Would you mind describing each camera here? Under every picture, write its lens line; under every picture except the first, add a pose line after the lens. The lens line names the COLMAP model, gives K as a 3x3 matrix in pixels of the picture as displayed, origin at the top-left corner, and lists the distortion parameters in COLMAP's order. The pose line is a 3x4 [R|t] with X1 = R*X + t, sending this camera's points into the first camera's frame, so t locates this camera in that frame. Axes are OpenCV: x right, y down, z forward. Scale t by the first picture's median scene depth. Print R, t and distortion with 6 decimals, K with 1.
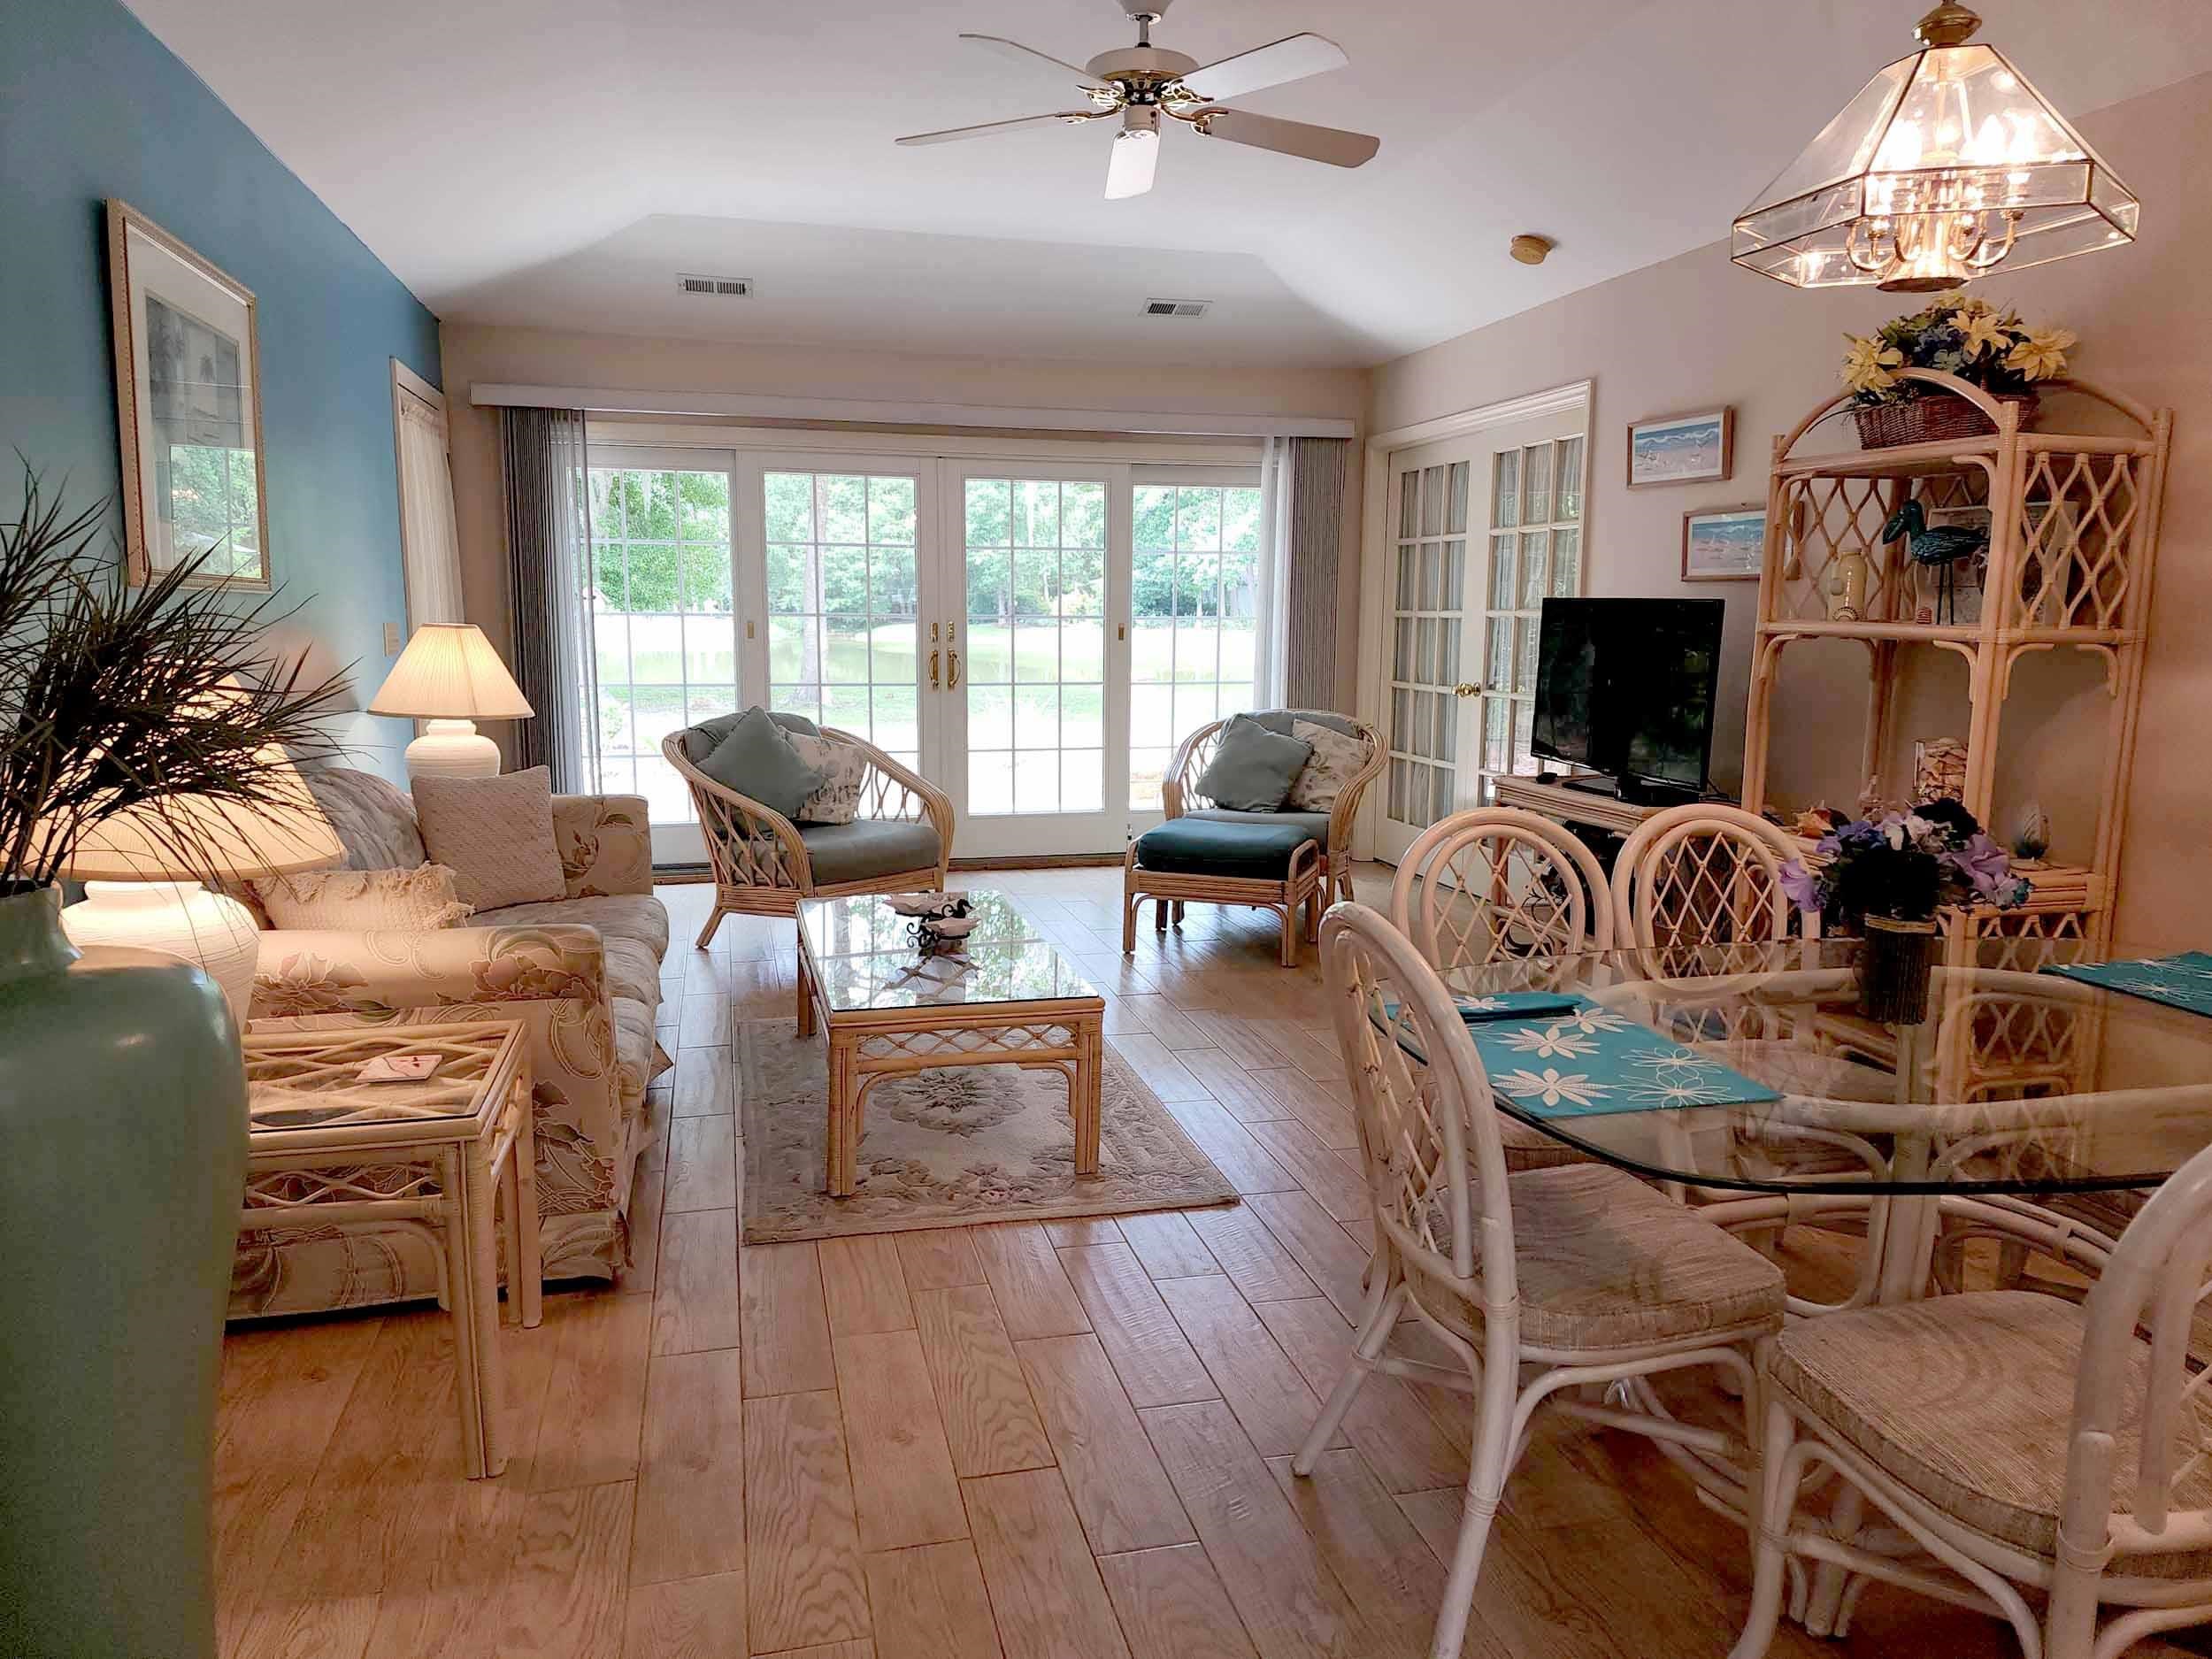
lens RADIAL K [[1484.7, 0, 1106.0], [0, 1484.7, 829.5], [0, 0, 1]] dist [0.108760, -0.138514]
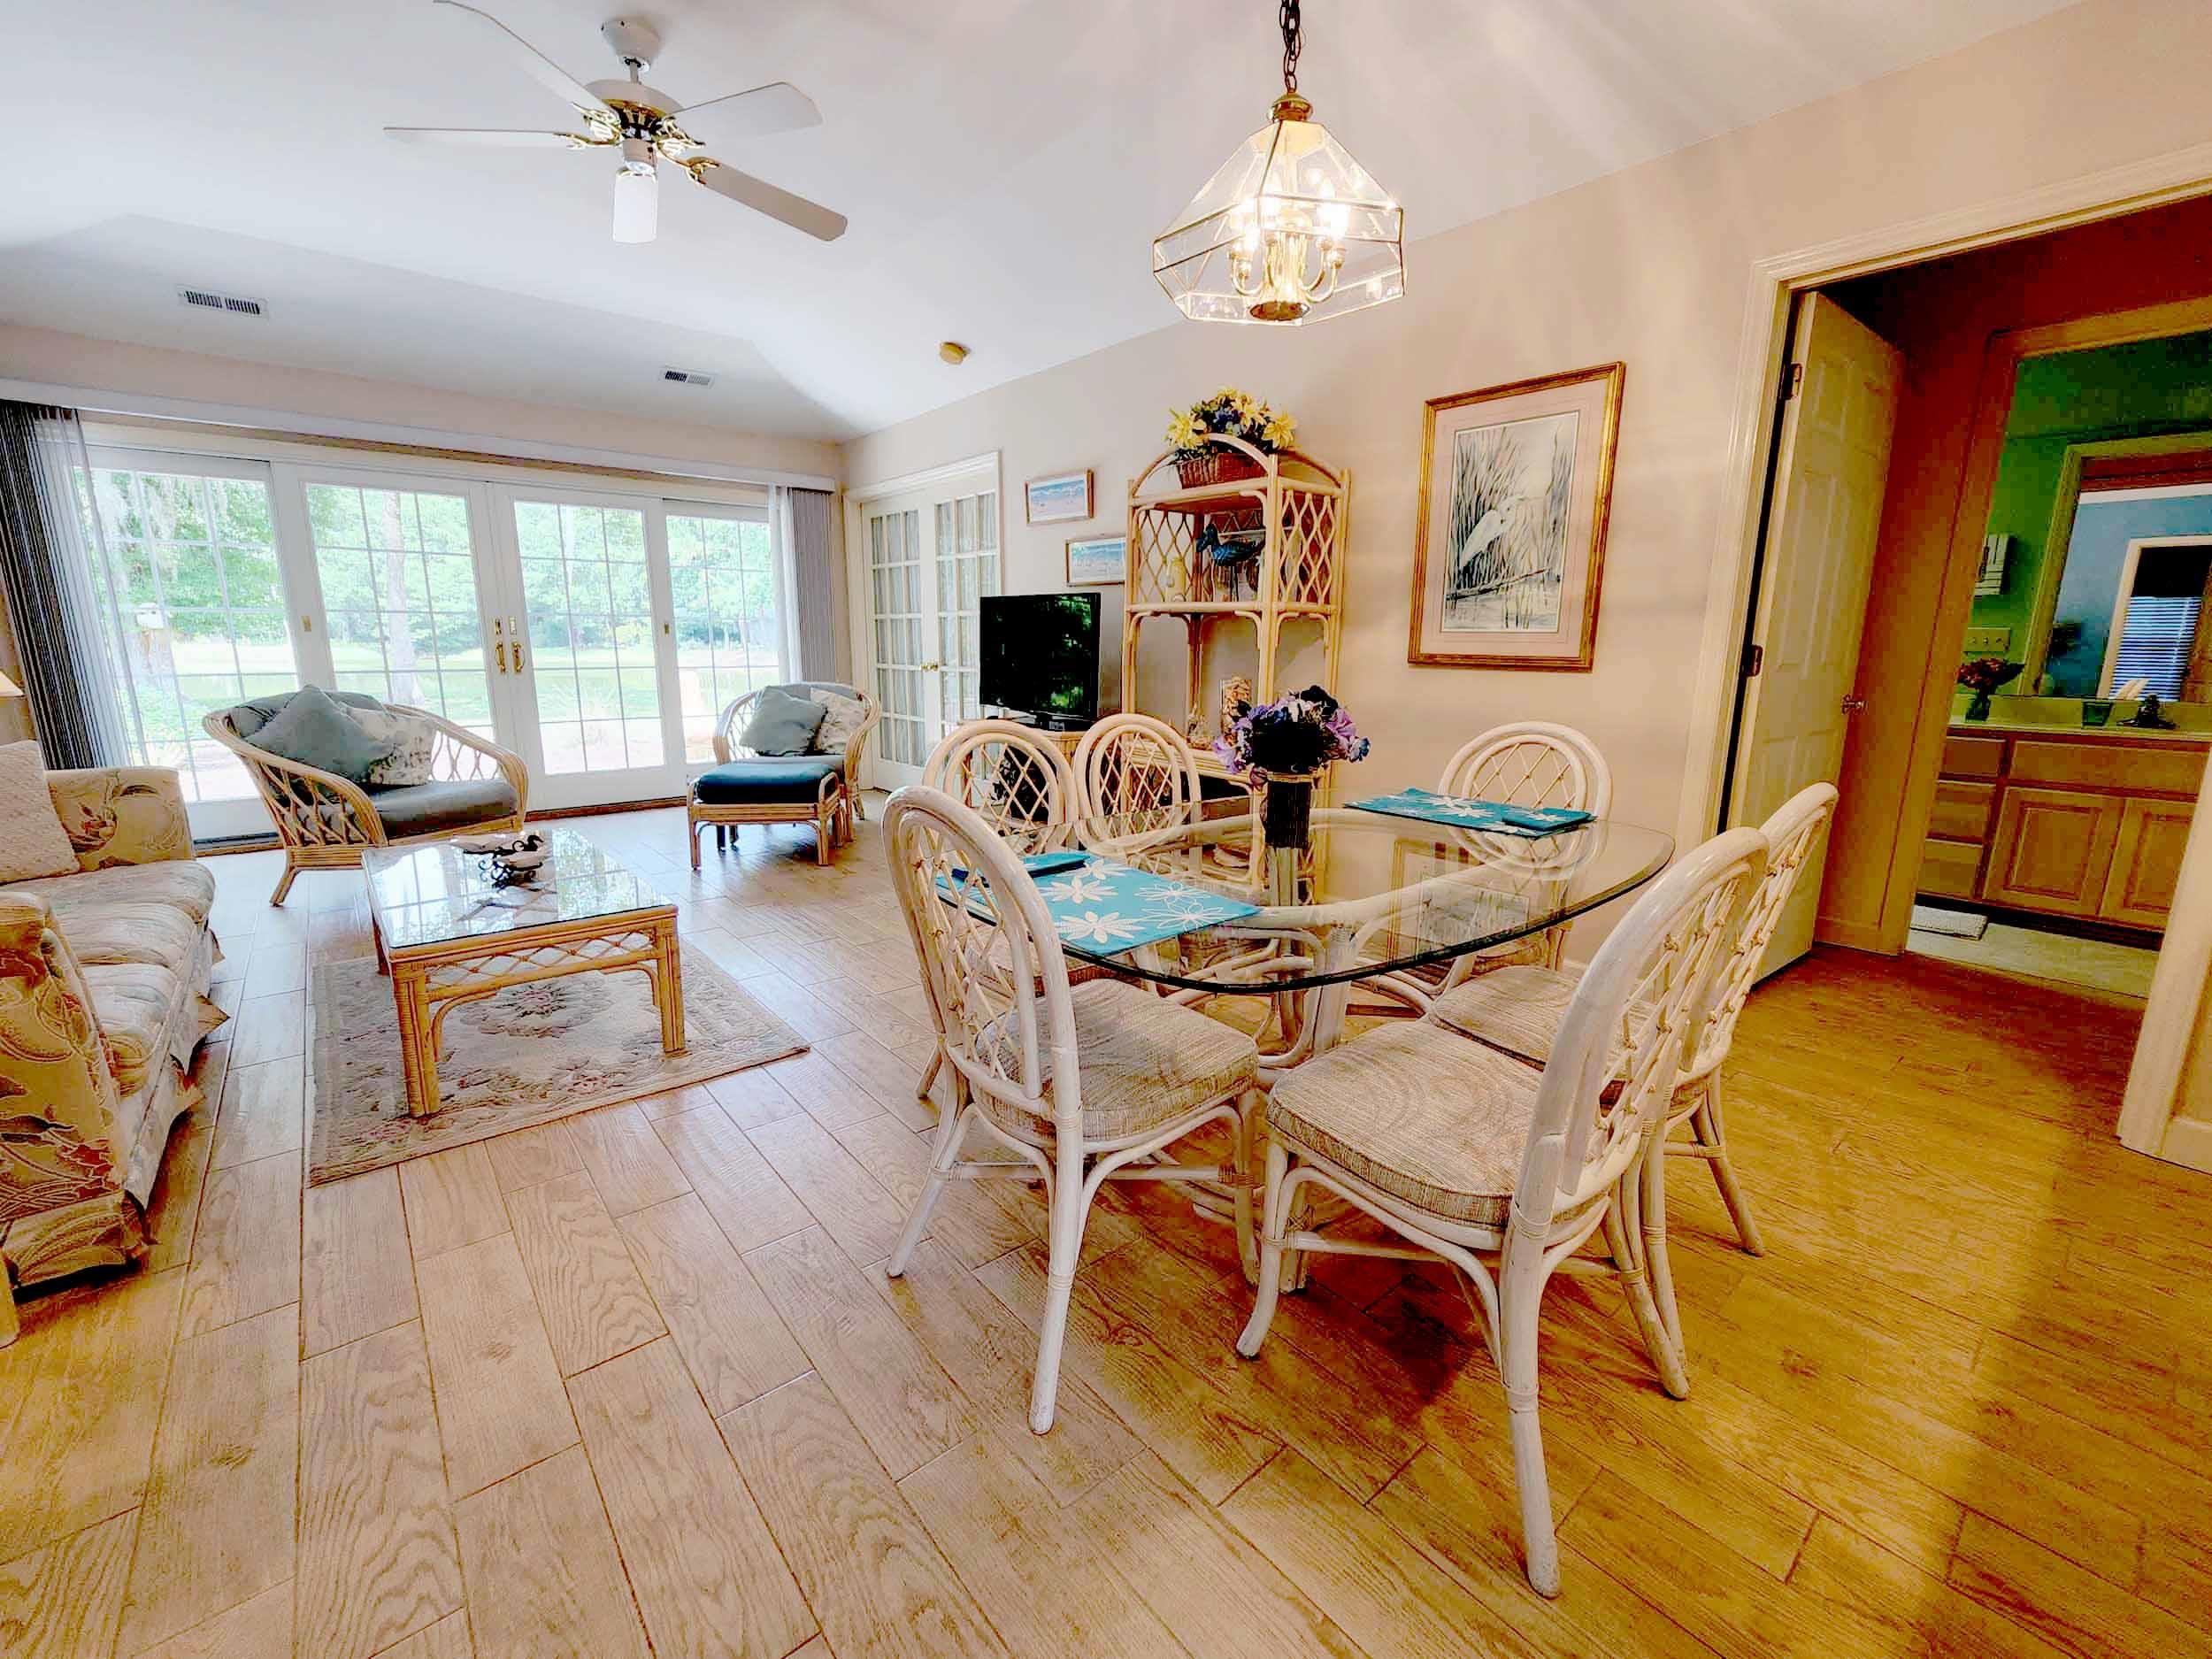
lens RADIAL K [[924.0, 0, 1109.4], [0, 924.0, 823.1], [0, 0, 1]] dist [-0.001494, 0.000304]
pose [[0.900969, -0.087640, 0.424941, 0.002373], [0.066279, 0.995693, 0.064826, 0.025647], [-0.428792, -0.030241, 0.902897, 0.200364]]
